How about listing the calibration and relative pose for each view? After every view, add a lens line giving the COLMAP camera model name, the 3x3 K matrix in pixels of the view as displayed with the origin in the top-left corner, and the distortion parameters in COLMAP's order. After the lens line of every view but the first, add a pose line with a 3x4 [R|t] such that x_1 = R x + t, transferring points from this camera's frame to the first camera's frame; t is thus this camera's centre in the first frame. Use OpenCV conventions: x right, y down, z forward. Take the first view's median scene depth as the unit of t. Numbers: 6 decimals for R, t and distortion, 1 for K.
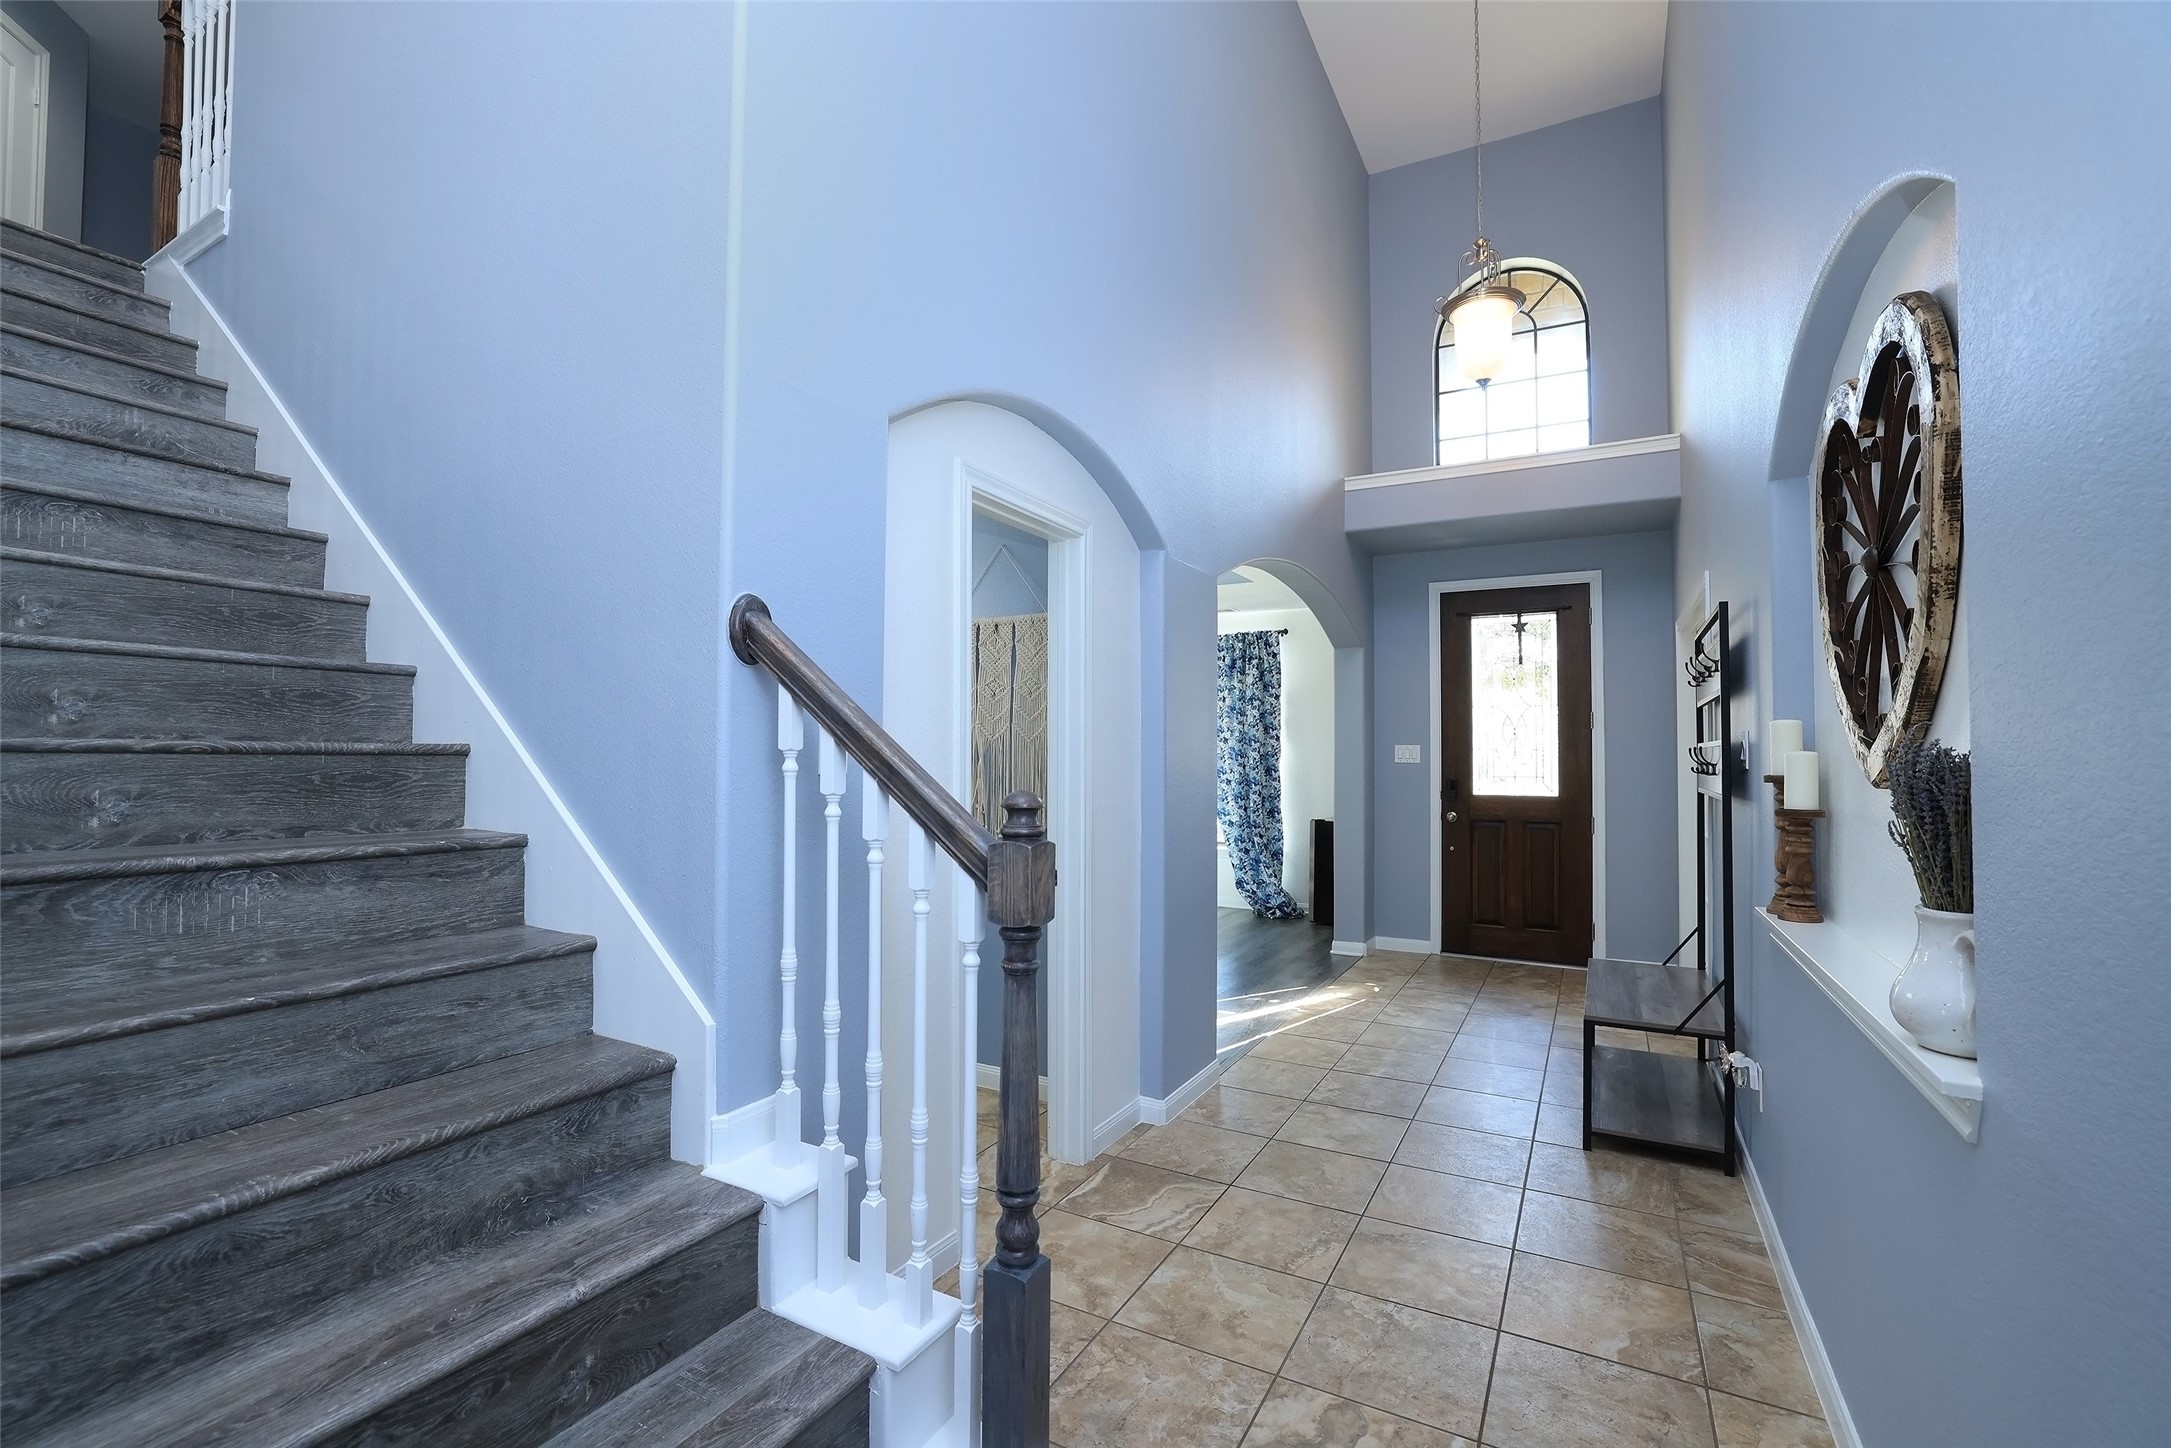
lens RADIAL K [[962.4, 0, 1085.5], [0, 962.4, 724.0], [0, 0, 1]] dist [-0.000153, -0.000035]
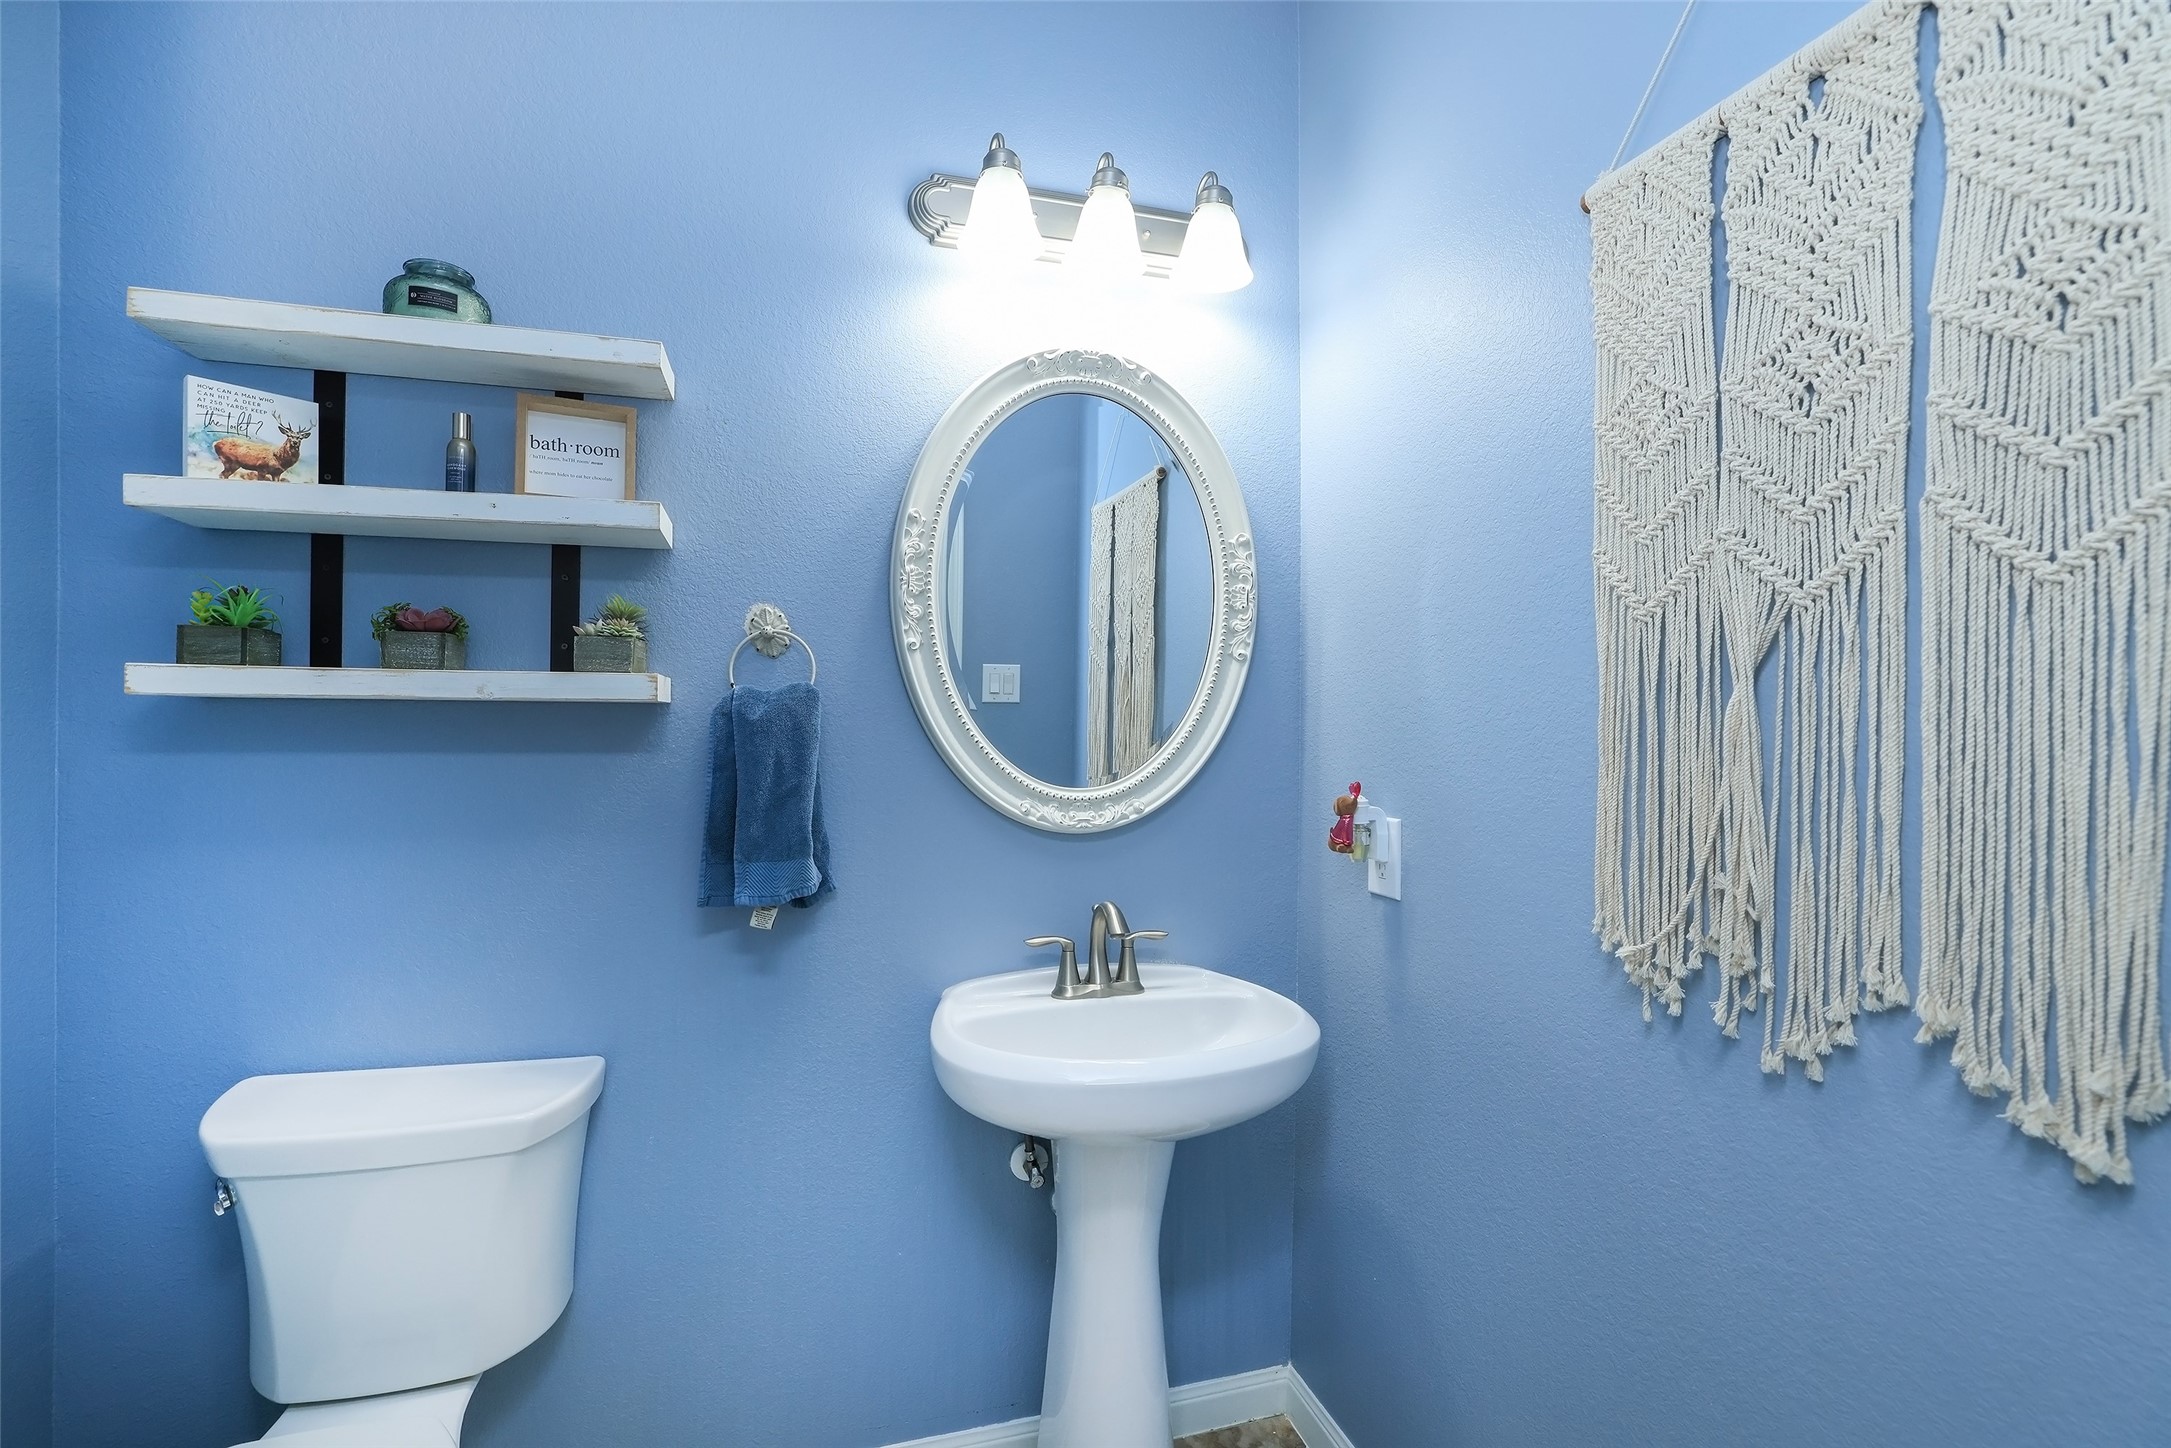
lens RADIAL K [[941.1, 0, 1072.7], [0, 941.1, 731.5], [0, 0, 1]] dist [-0.000782, 0.000379]
pose [[0.697543, -0.000644, -0.716543, -0.101407], [0.022480, 0.999527, 0.020985, 0.069131], [0.716190, -0.030746, 0.697227, 1.264793]]
